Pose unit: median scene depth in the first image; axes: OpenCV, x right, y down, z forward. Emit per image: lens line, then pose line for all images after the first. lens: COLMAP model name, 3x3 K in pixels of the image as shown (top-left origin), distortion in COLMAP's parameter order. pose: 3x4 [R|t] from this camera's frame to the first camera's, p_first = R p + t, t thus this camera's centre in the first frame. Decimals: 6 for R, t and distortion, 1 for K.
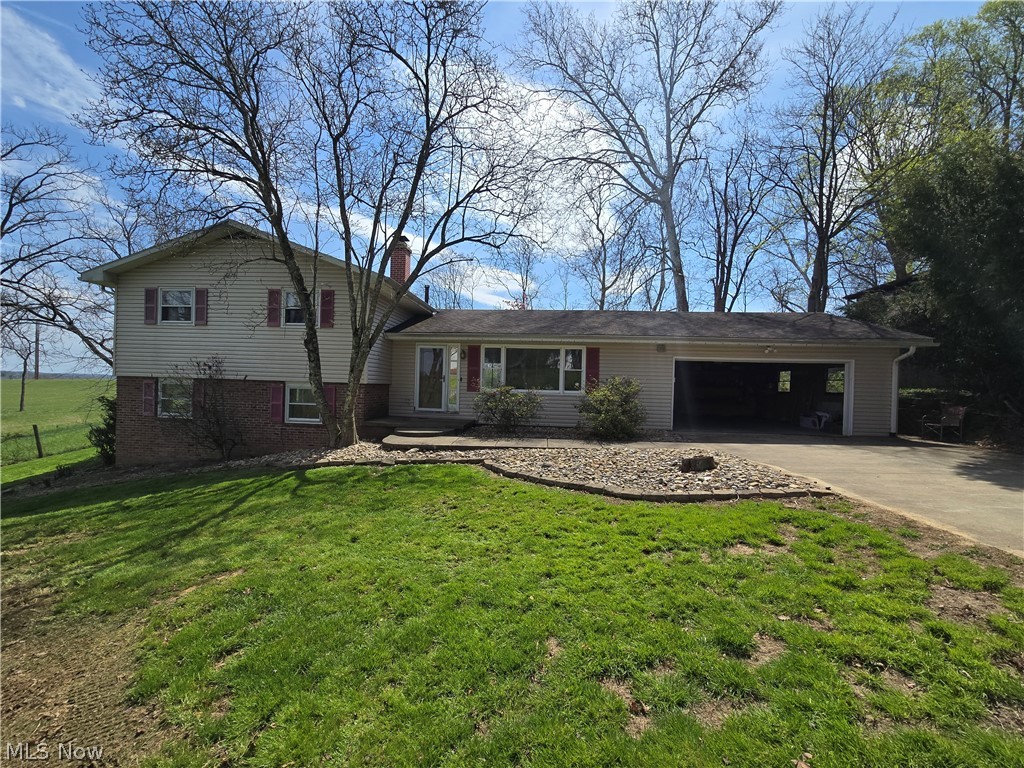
lens RADIAL K [[411.2, 0, 505.6], [0, 411.2, 385.5], [0, 0, 1]] dist [-0.003676, 0.000262]
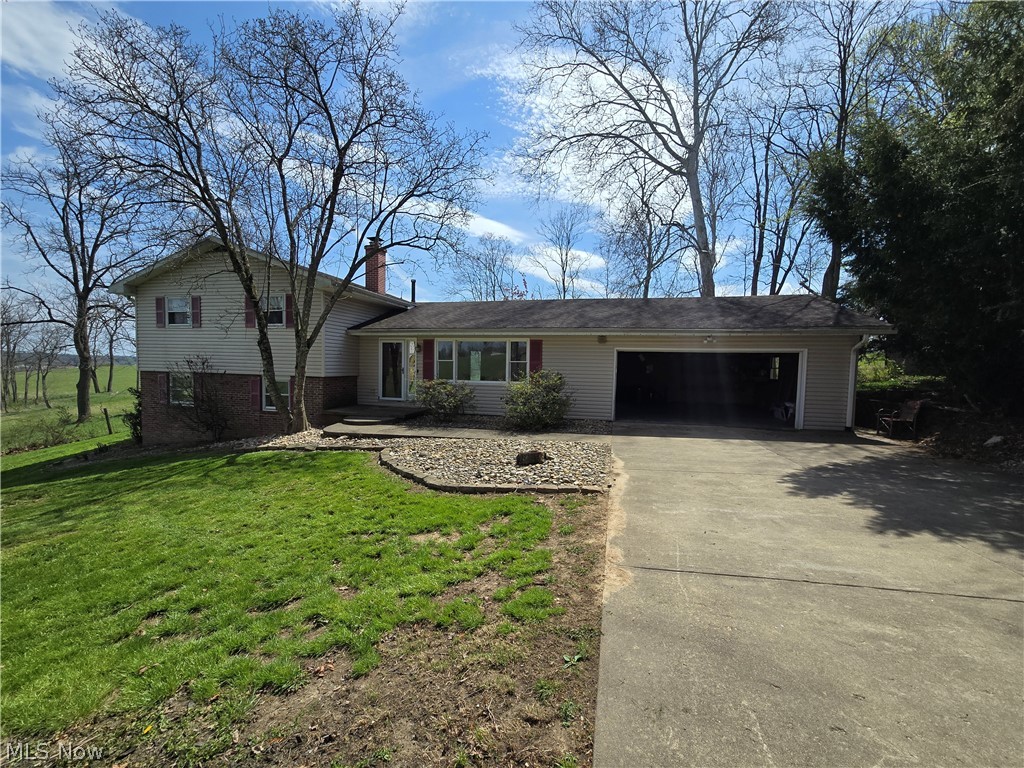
lens RADIAL K [[411.2, 0, 508.5], [0, 411.2, 387.4], [0, 0, 1]] dist [-0.003676, 0.000262]
pose [[0.988602, -0.000014, -0.150550, 0.314706], [0.007848, 0.998645, 0.051445, -0.028348], [0.150345, -0.052040, 0.987263, -0.036771]]
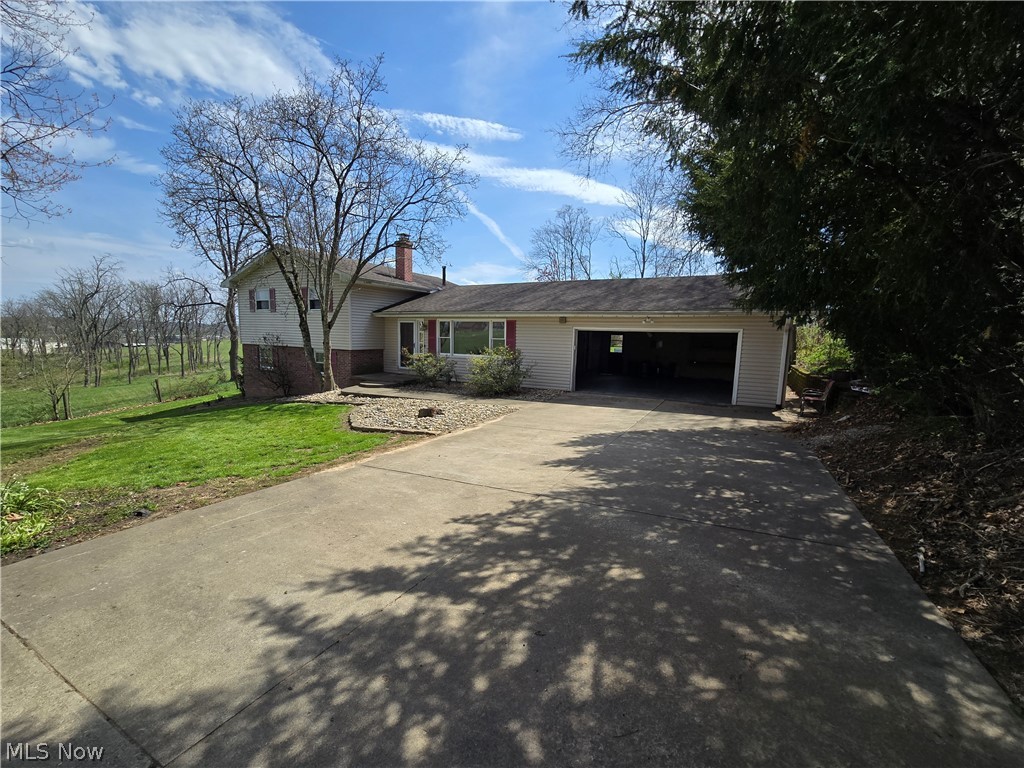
lens RADIAL K [[411.2, 0, 512.2], [0, 411.2, 383.9], [0, 0, 1]] dist [-0.003676, 0.000262]
pose [[0.923219, 0.039290, -0.382260, 0.718435], [0.003448, 0.993872, 0.110480, -0.042294], [0.384259, -0.103316, 0.917426, -0.129462]]
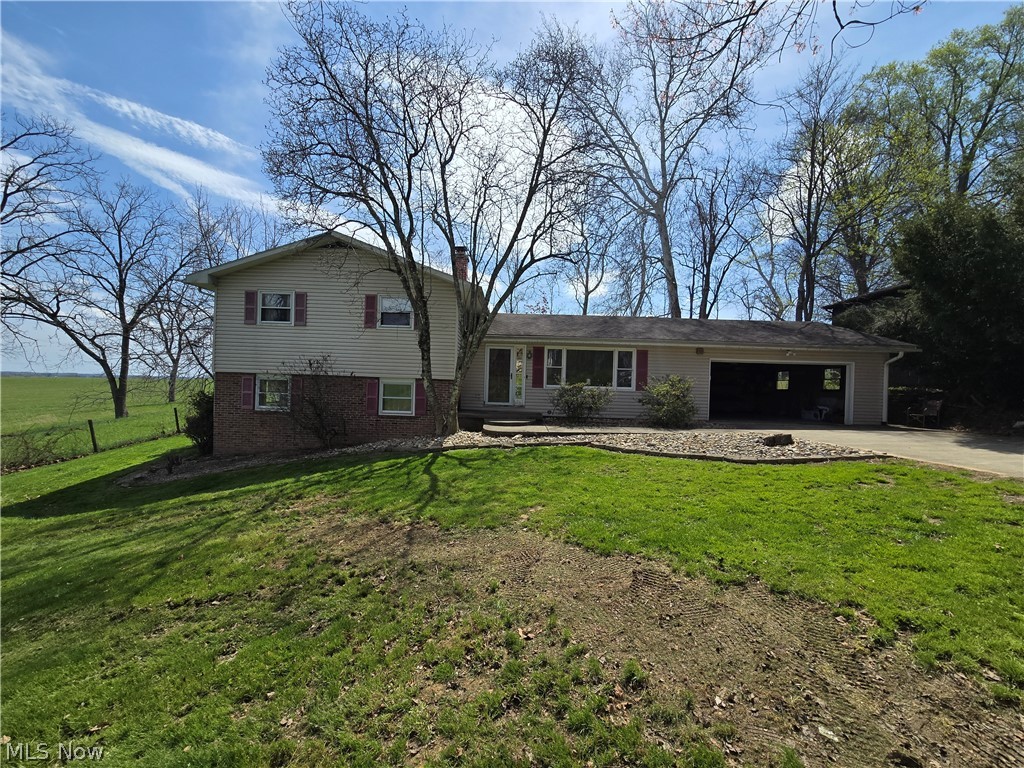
lens RADIAL K [[411.2, 0, 503.0], [0, 411.2, 386.3], [0, 0, 1]] dist [-0.003676, 0.000262]
pose [[0.997077, 0.003338, 0.076336, -0.281053], [-0.003456, 0.999993, 0.001410, 0.010435], [-0.076330, -0.001669, 0.997081, -0.132594]]
